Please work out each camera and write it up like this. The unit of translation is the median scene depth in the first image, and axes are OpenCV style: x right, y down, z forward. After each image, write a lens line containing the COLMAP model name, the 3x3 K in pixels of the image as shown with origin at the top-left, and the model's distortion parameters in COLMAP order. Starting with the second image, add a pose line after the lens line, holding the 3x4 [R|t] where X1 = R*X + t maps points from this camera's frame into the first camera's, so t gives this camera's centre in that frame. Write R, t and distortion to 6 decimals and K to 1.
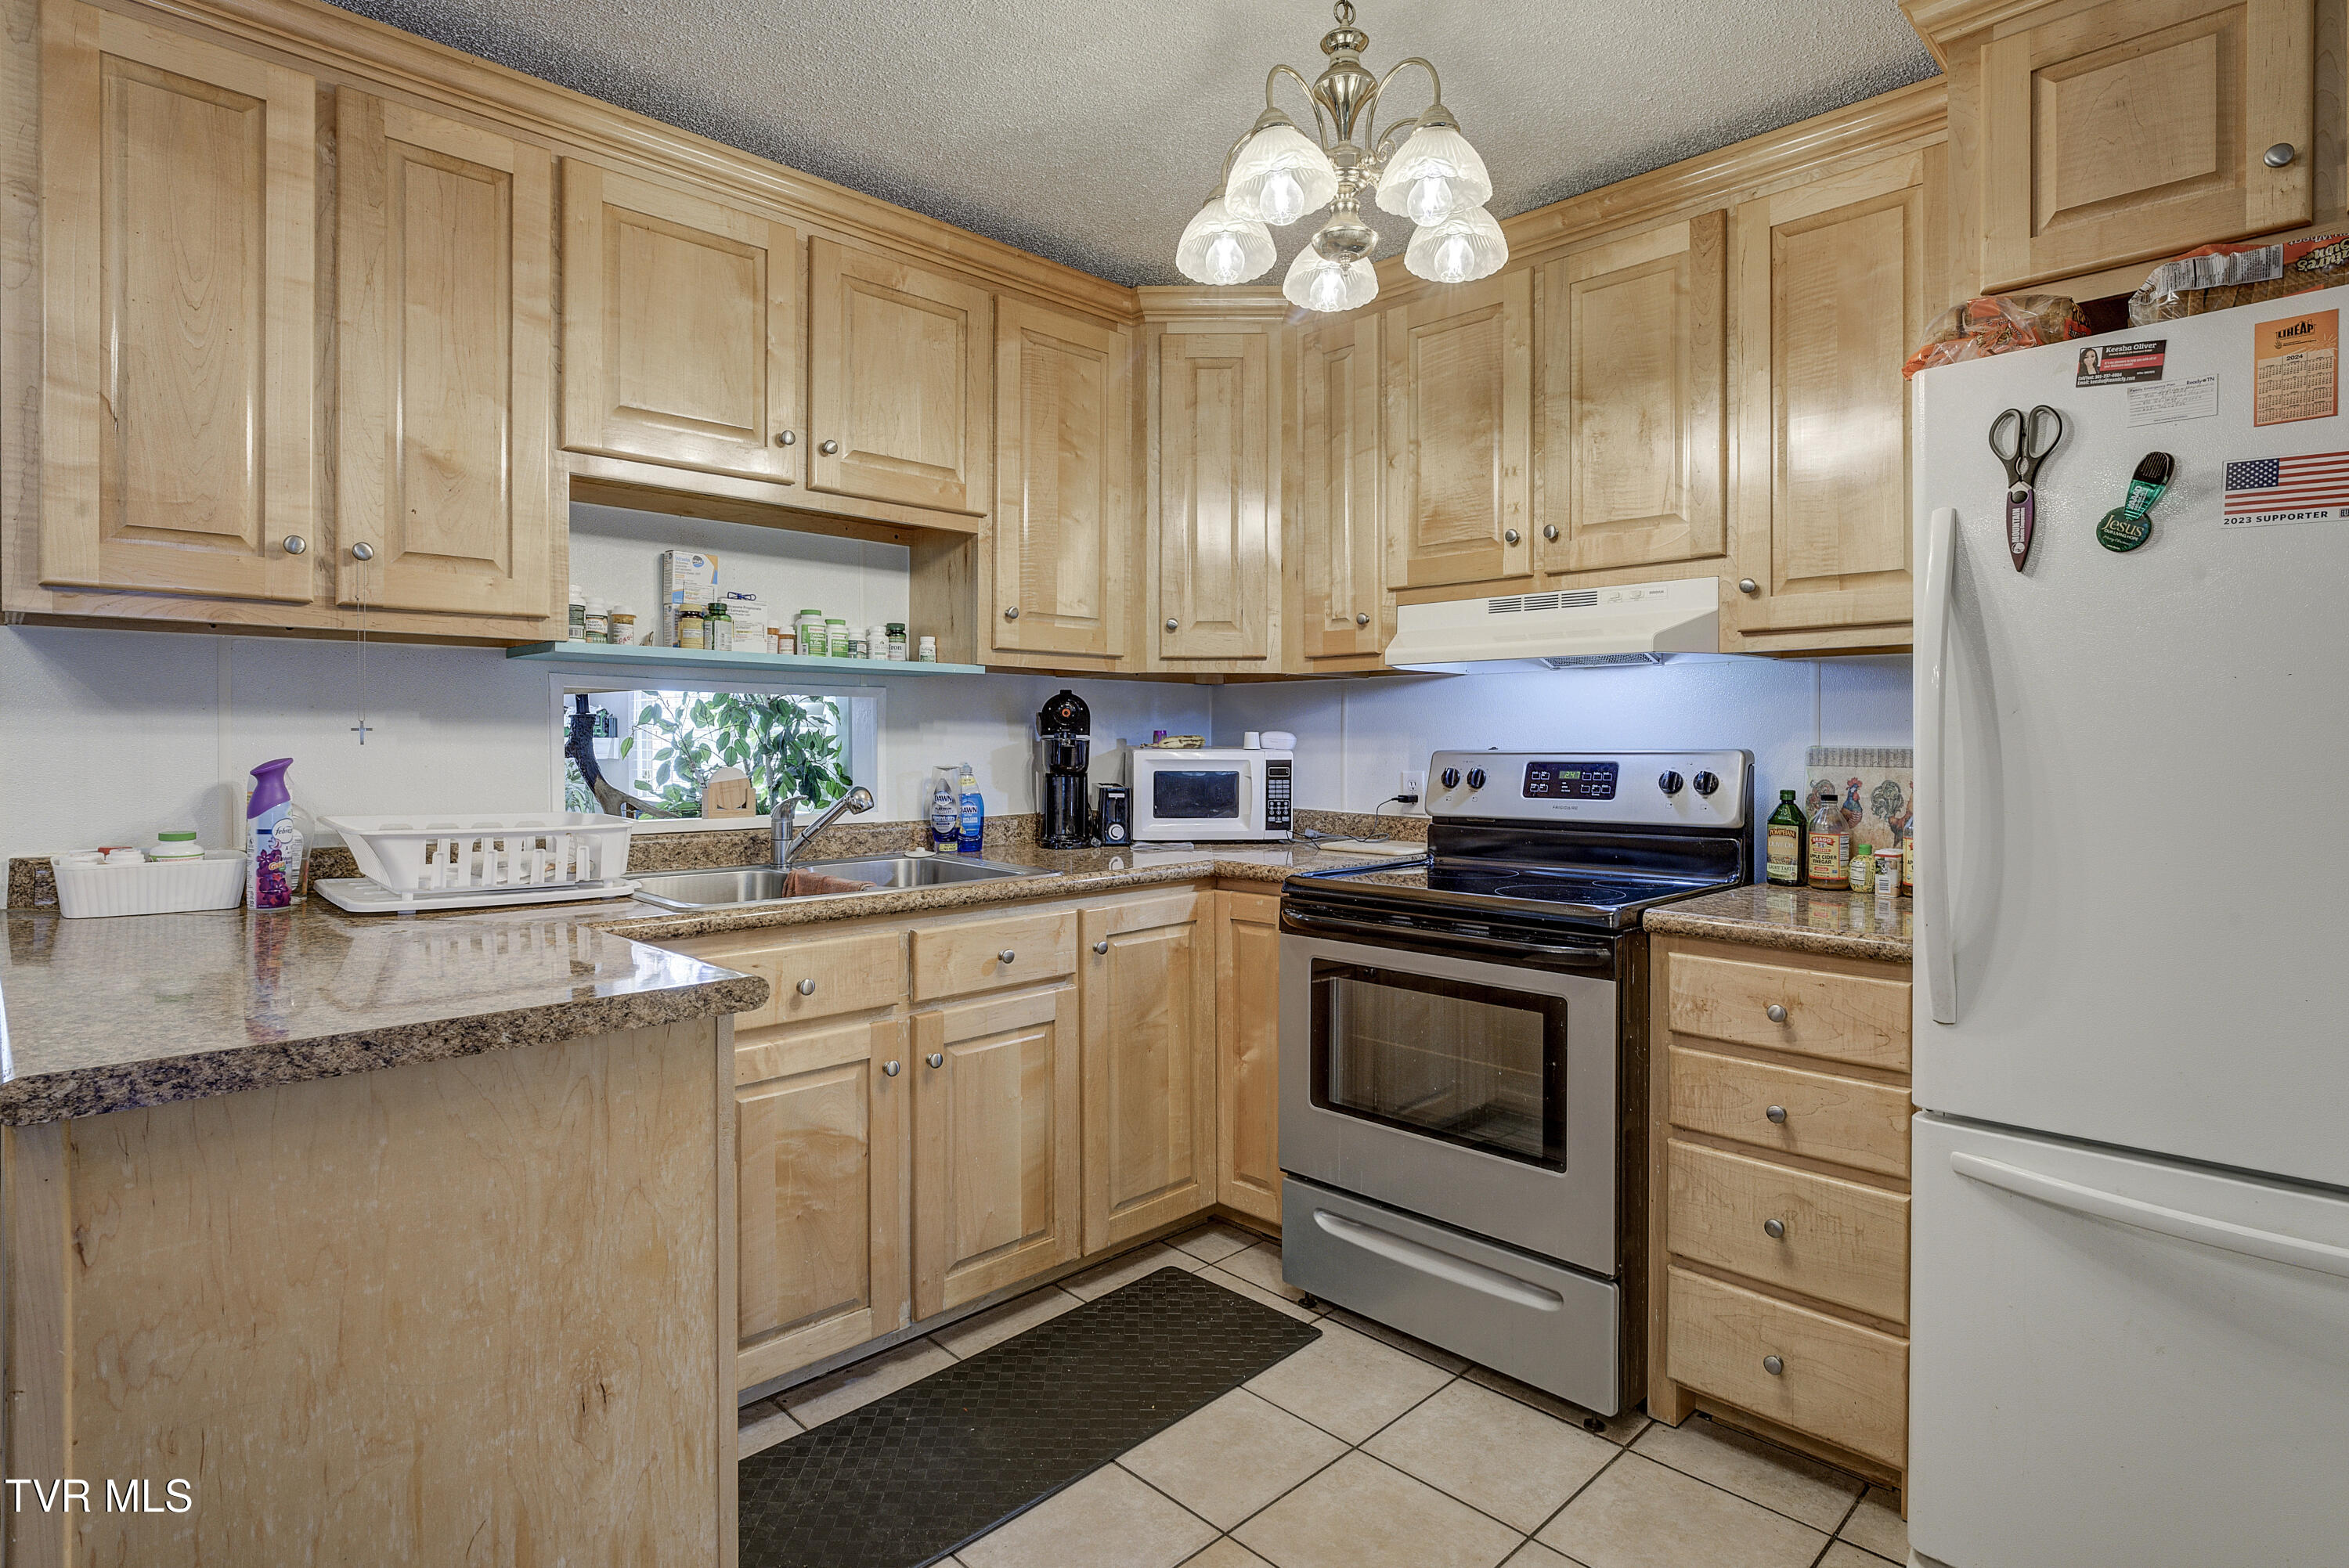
lens RADIAL K [[1219.9, 0, 1179.5], [0, 1219.9, 747.1], [0, 0, 1]] dist [-0.005316, -0.000627]
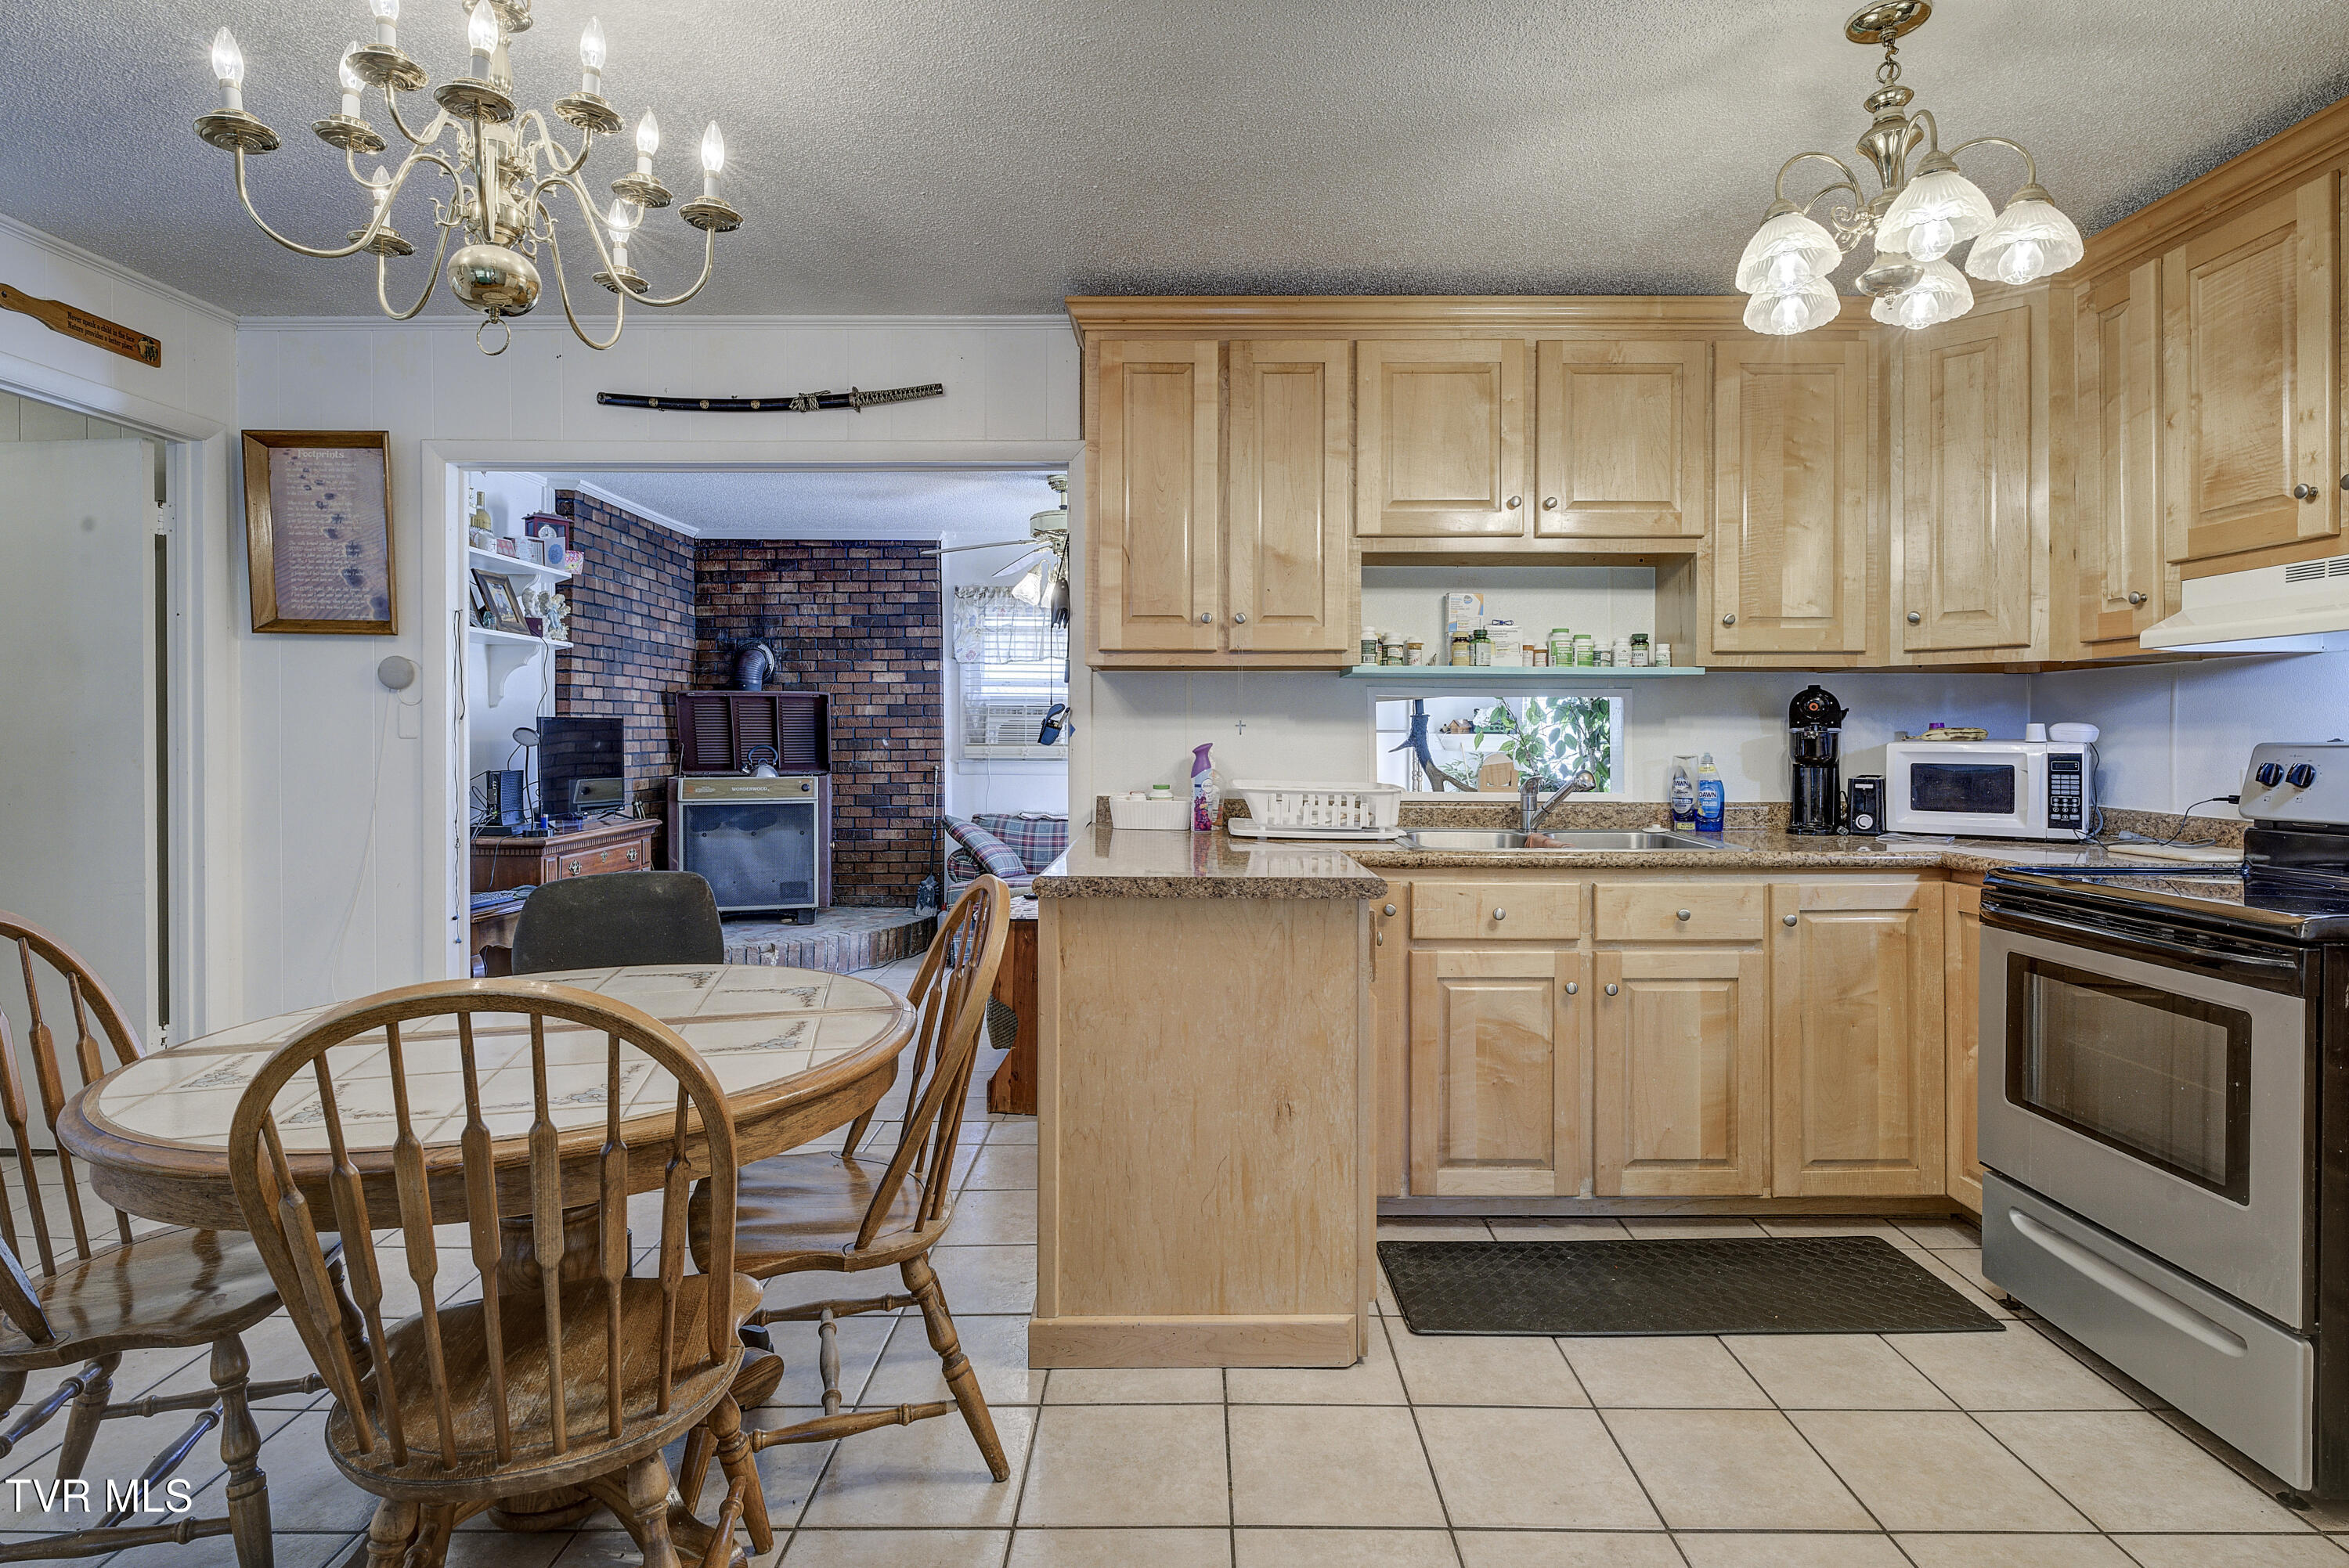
lens RADIAL K [[1219.9, 0, 1168.3], [0, 1219.9, 742.7], [0, 0, 1]] dist [-0.005316, -0.000627]
pose [[0.698916, 0.002145, -0.715201, 0.345764], [-0.004690, 0.999988, -0.001585, 0.009145], [0.715188, 0.004462, 0.698917, -0.177498]]
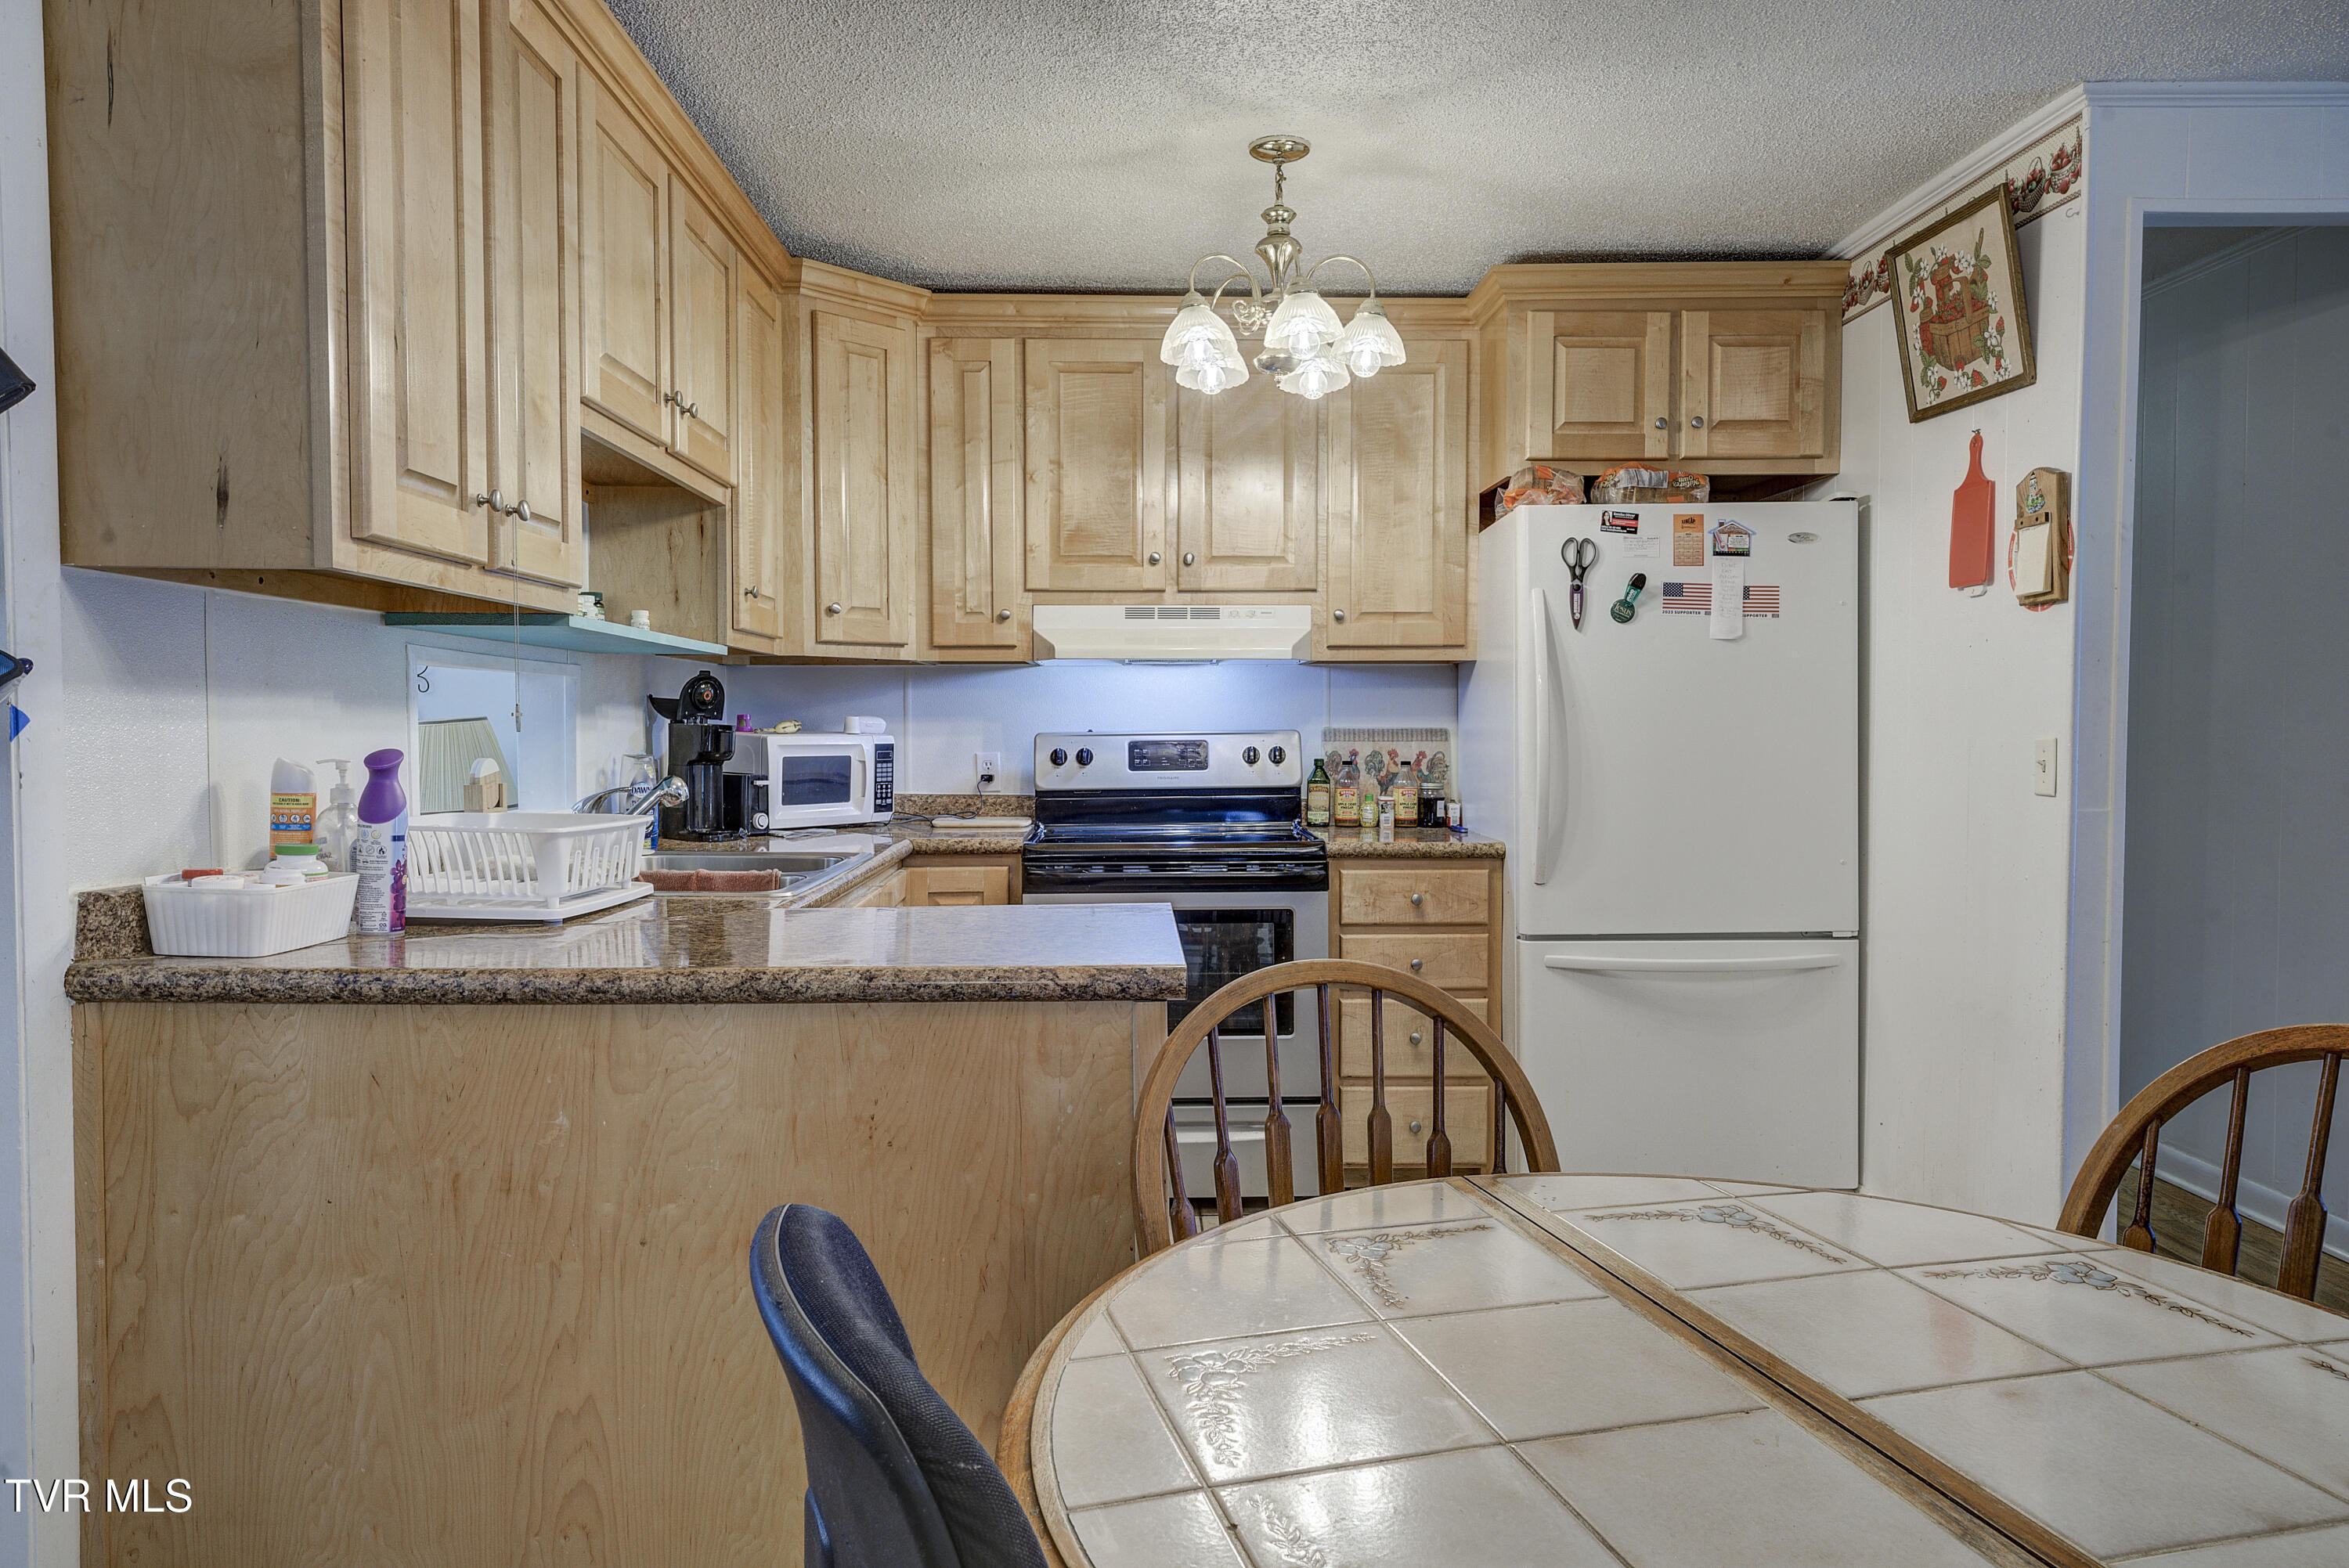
lens RADIAL K [[1527.1, 0, 1178.4], [0, 1527.1, 776.5], [0, 0, 1]] dist [0.027639, 0.000836]
pose [[0.677820, -0.027940, 0.734697, -0.903531], [0.007441, 0.999487, 0.031145, -0.000313], [-0.735190, -0.015644, 0.677680, -0.070911]]
